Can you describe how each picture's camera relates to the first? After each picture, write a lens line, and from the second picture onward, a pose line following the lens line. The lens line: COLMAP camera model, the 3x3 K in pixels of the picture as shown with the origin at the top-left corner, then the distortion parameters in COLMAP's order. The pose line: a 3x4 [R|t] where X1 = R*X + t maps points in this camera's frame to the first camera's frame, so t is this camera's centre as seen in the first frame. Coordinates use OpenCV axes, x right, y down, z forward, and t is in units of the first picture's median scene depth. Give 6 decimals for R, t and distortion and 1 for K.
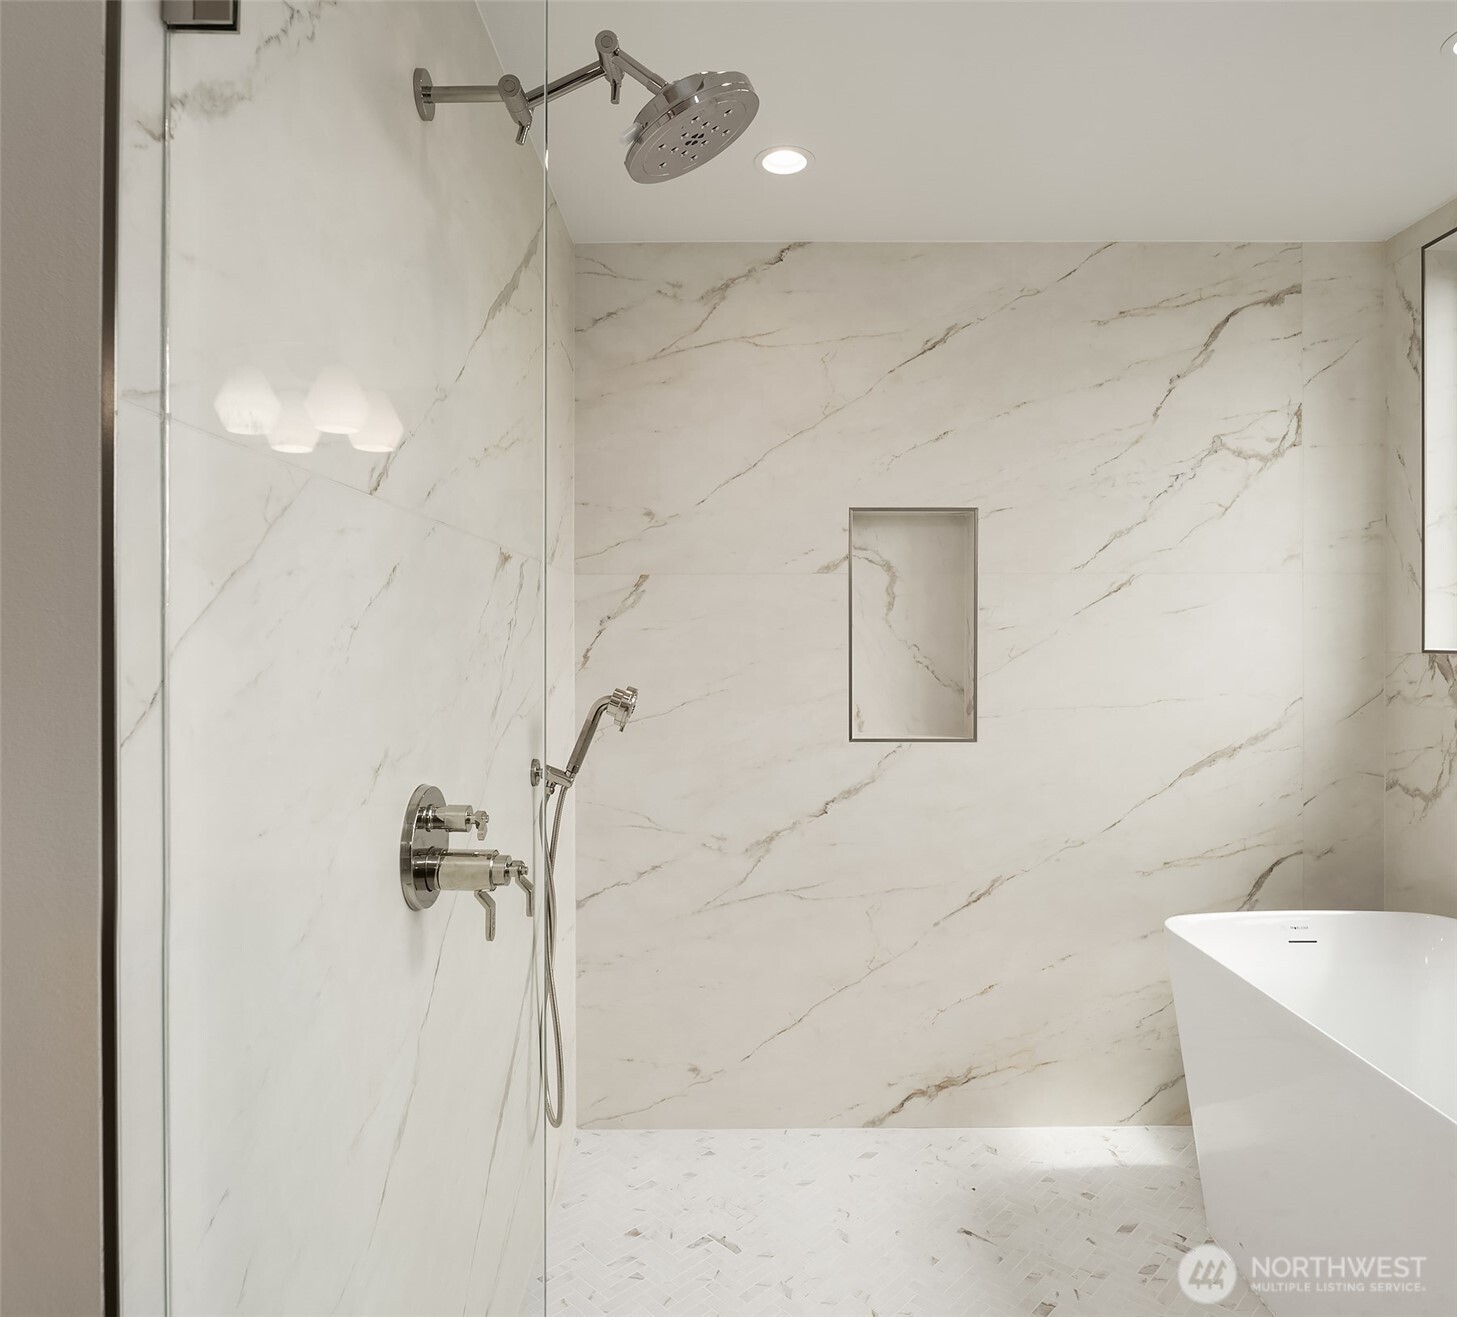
lens RADIAL K [[1087.5, 0, 728.5], [0, 1087.5, 658.5], [0, 0, 1]] dist [0.000243, 0.000499]
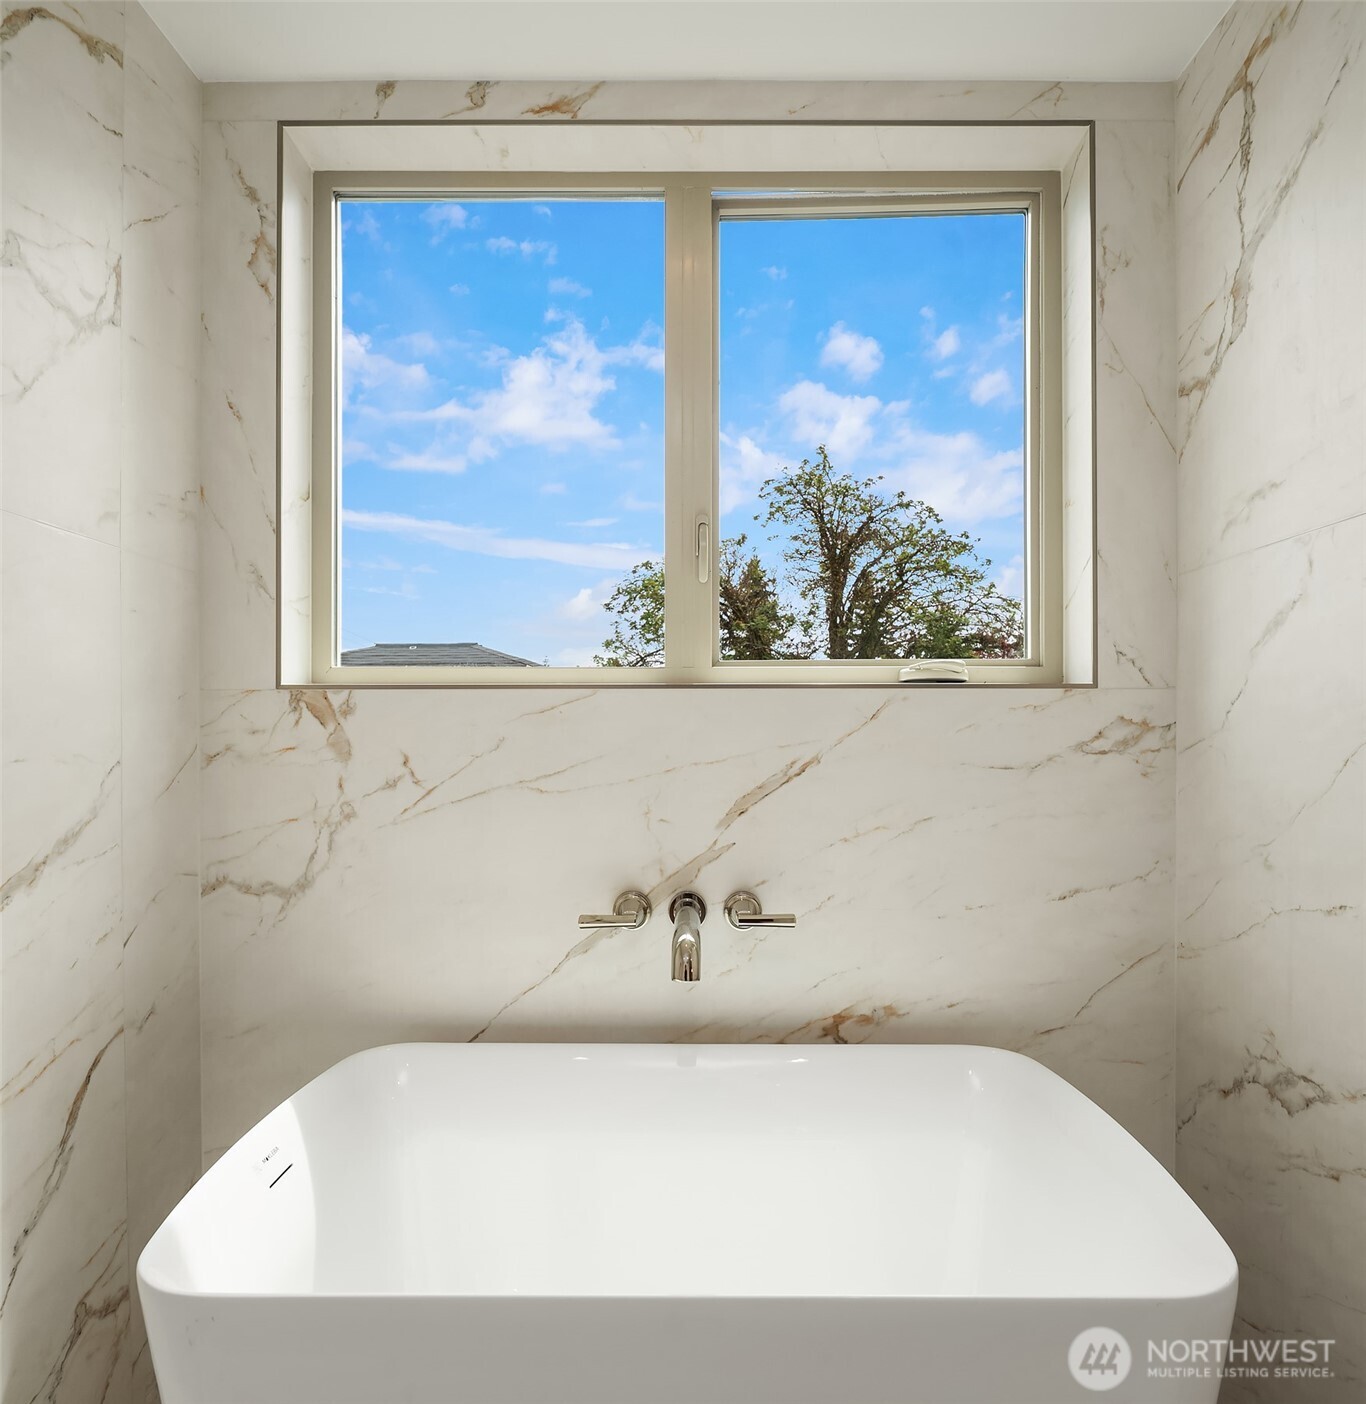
lens RADIAL K [[913.4, 0, 683.1], [0, 913.4, 720.3], [0, 0, 1]] dist [0.005324, -0.002389]
pose [[-0.002699, 0.014560, 0.999890, 0.038300], [0.033868, 0.999322, -0.014461, 0.032030], [-0.999423, 0.033825, -0.003191, 0.716637]]
